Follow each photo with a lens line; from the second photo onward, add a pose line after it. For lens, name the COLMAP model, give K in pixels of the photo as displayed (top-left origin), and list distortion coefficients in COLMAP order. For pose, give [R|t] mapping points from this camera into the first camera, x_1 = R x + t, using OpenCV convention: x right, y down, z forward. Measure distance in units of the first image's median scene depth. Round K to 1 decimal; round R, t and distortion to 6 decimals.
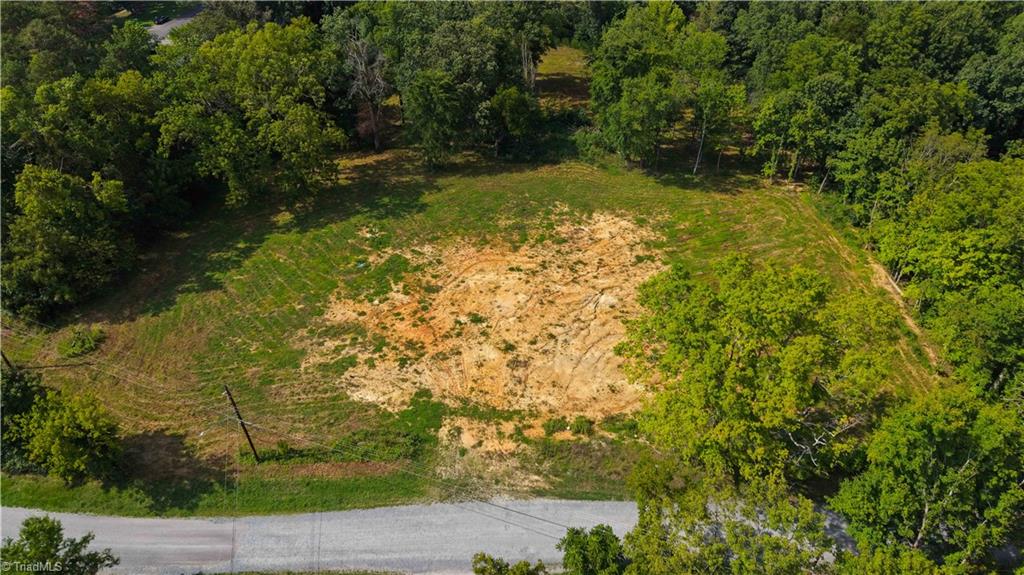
lens RADIAL K [[689.4, 0, 513.6], [0, 689.4, 286.3], [0, 0, 1]] dist [0.029536, -0.034319]
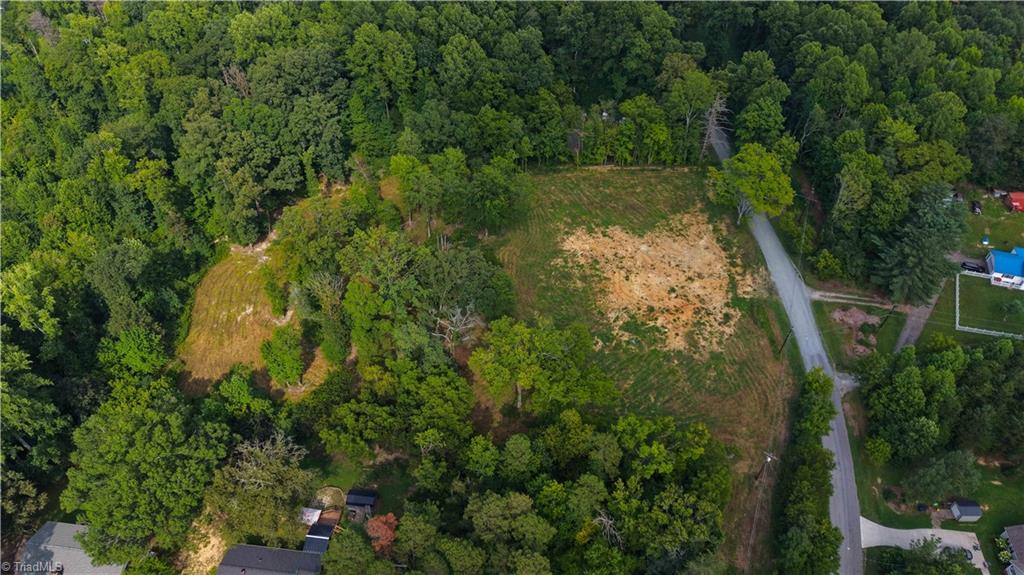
lens RADIAL K [[689.4, 0, 514.3], [0, 689.4, 286.3], [0, 0, 1]] dist [0.029536, -0.034319]
pose [[-0.009142, -0.727134, 0.686435, -1.465492], [0.609019, 0.540410, 0.580562, -1.454076], [-0.793103, 0.423359, 0.437898, 0.463882]]
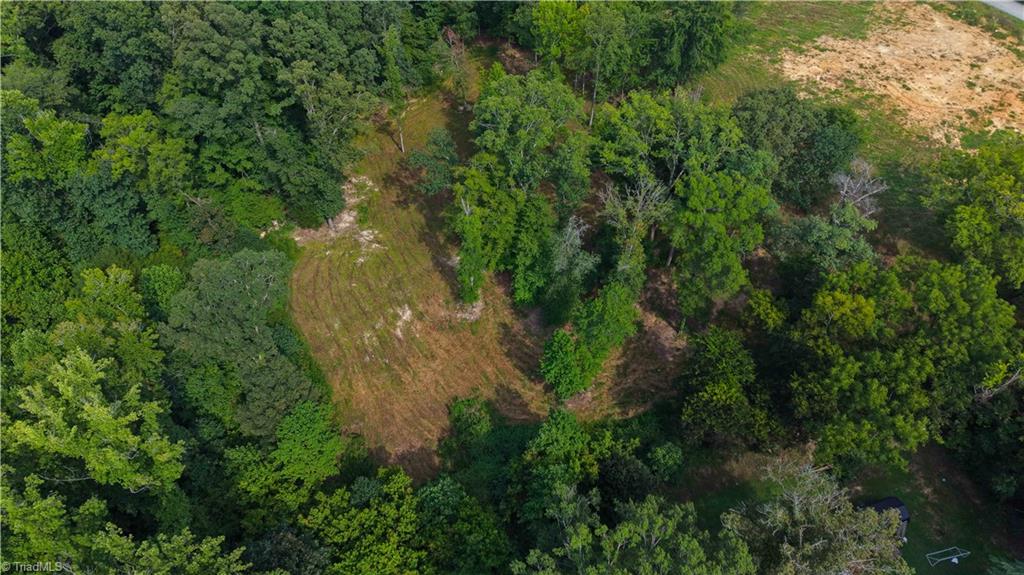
lens RADIAL K [[689.4, 0, 507.0], [0, 689.4, 291.5], [0, 0, 1]] dist [0.029536, -0.034319]
pose [[-0.429622, -0.700439, 0.569921, -0.796809], [0.558426, 0.289903, 0.777250, -1.561356], [-0.709638, 0.652182, 0.266594, 1.610406]]
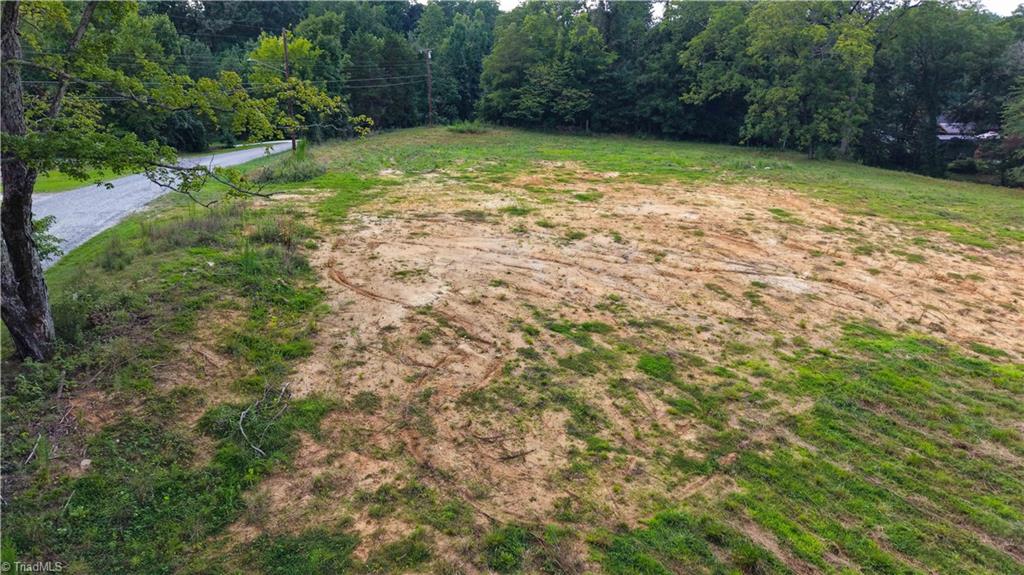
lens RADIAL K [[689.4, 0, 505.6], [0, 689.4, 287.6], [0, 0, 1]] dist [0.029536, -0.034319]
pose [[0.145398, 0.306945, -0.940555, 0.459538], [-0.601418, 0.782271, 0.162319, 0.052232], [0.785592, 0.542066, 0.298343, 0.830544]]
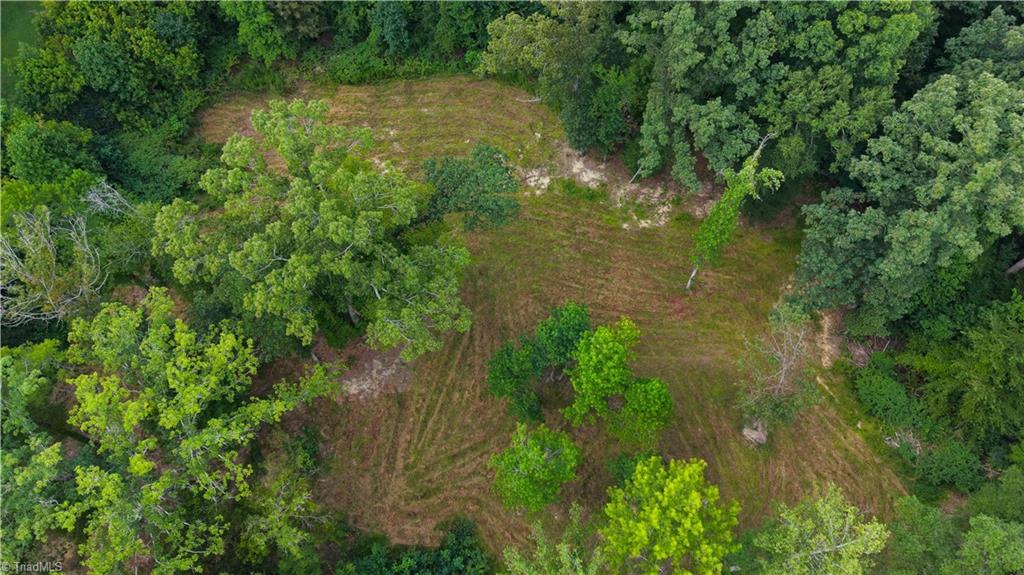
lens RADIAL K [[689.4, 0, 508.6], [0, 689.4, 281.7], [0, 0, 1]] dist [0.029536, -0.034319]
pose [[0.995787, 0.081499, -0.042016, 0.213585], [-0.053978, 0.891460, 0.449873, -0.979308], [0.074120, -0.445710, 0.892104, 1.157654]]
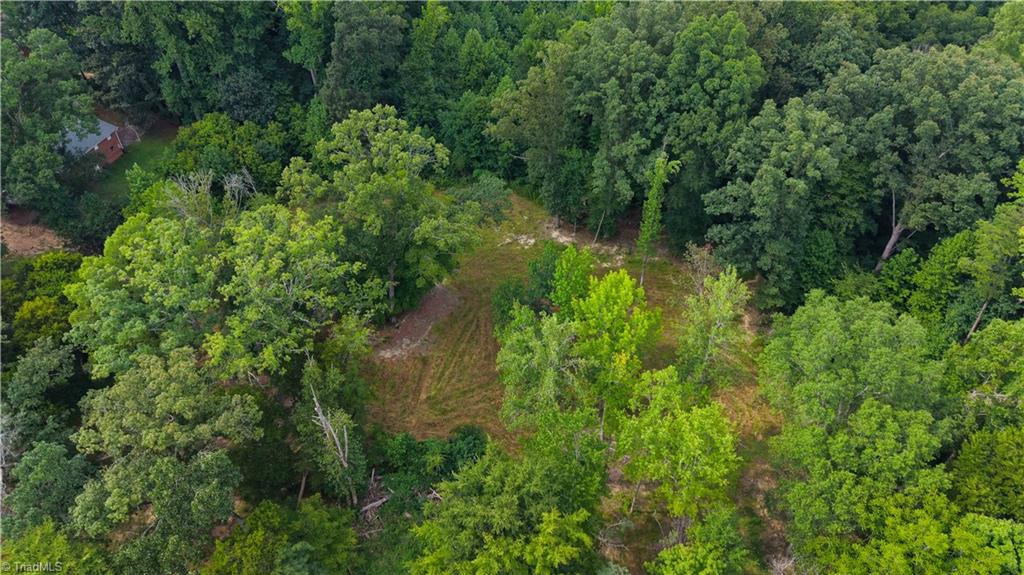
lens RADIAL K [[689.4, 0, 510.7], [0, 689.4, 286.0], [0, 0, 1]] dist [0.029536, -0.034319]
pose [[0.997194, 0.052511, -0.053355, 0.248602], [-0.048491, 0.996076, 0.074033, -0.674969], [0.057033, -0.071238, 0.995827, 0.762093]]
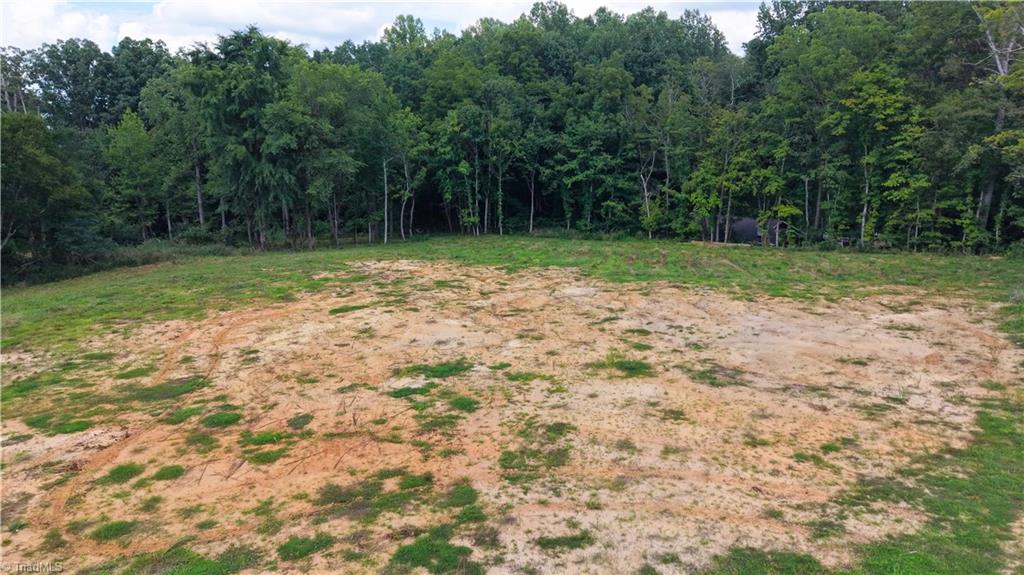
lens RADIAL K [[689.4, 0, 517.6], [0, 689.4, 283.1], [0, 0, 1]] dist [0.029536, -0.034319]
pose [[0.607149, -0.164234, 0.777430, -0.246789], [0.489011, 0.848405, -0.202675, 0.090010], [-0.626289, 0.503226, 0.595420, 0.796240]]
